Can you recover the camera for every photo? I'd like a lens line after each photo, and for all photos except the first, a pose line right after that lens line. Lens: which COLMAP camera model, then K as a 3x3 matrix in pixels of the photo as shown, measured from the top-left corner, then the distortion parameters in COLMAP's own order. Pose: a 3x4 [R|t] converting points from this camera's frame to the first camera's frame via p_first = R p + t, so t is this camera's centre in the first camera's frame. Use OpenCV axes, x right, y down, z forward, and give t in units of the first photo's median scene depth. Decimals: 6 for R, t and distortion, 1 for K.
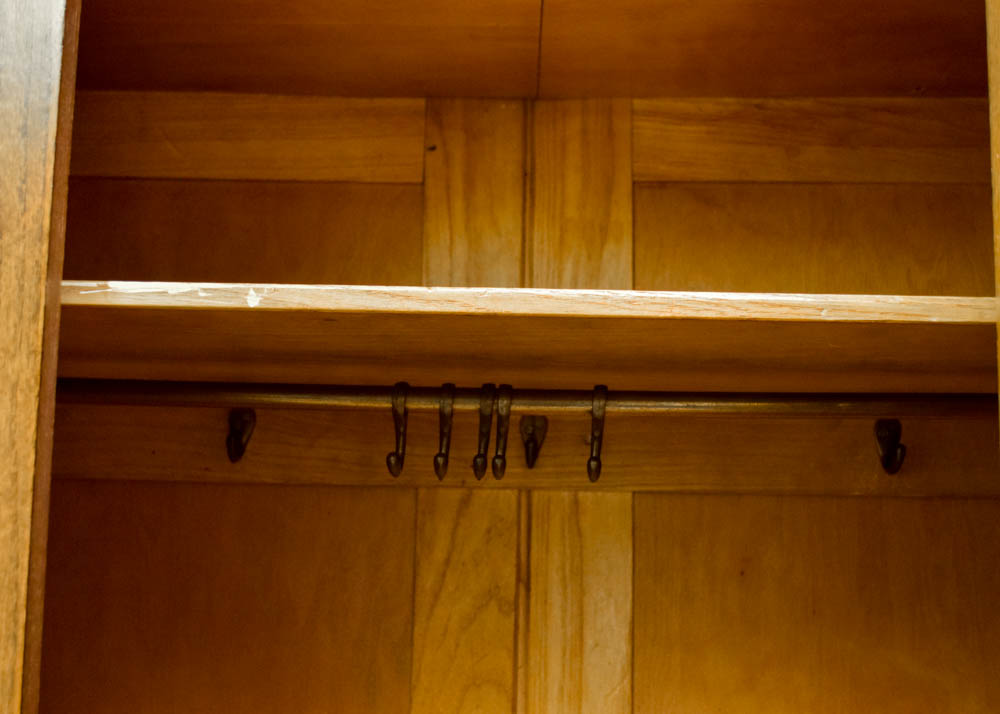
lens RADIAL K [[1267.3, 0, 500.0], [0, 1267.3, 357.0], [0, 0, 1]] dist [-0.141362, -0.017149]
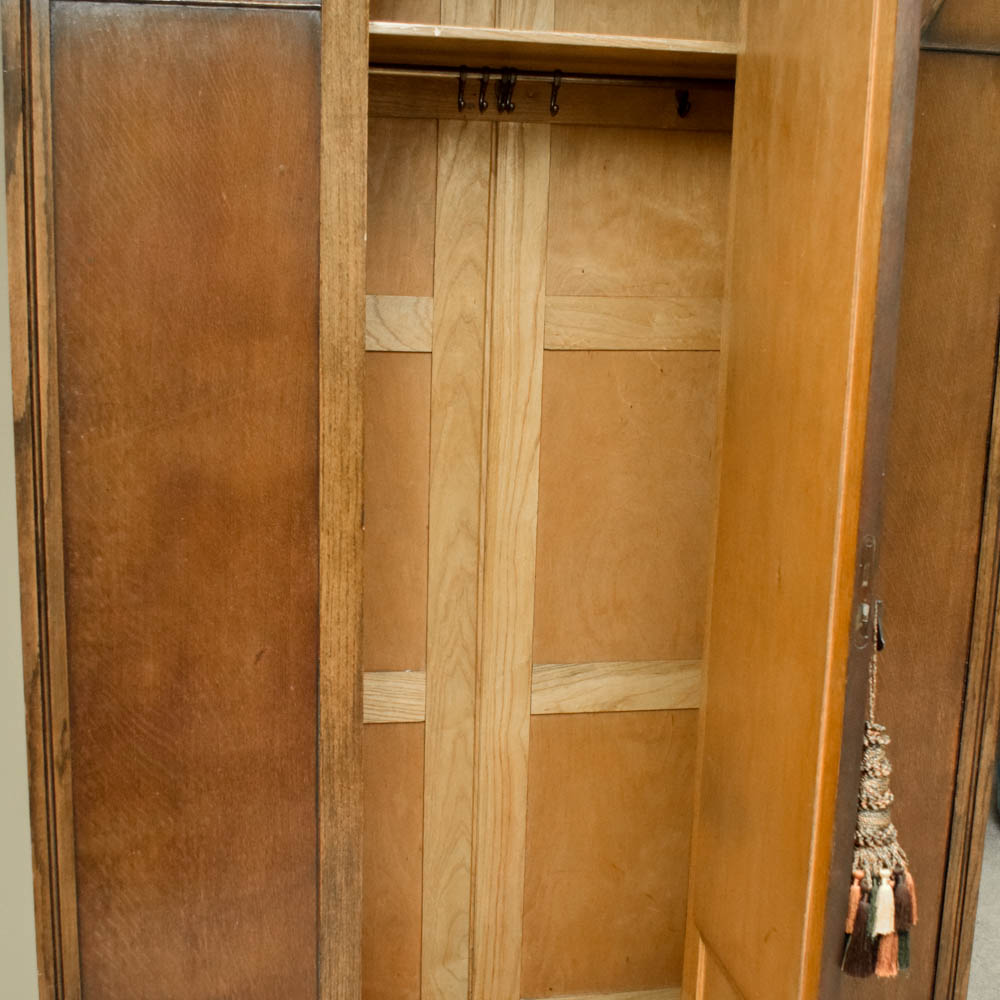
lens RADIAL K [[1469.5, 0, 500.0], [0, 1469.5, 500.0], [0, 0, 1]] dist [-0.025130, -0.045536]
pose [[0.978078, -0.034916, 0.205291, -0.448476], [-0.035801, 0.942969, 0.330950, -0.087643], [-0.205138, -0.331045, 0.921047, -1.220370]]
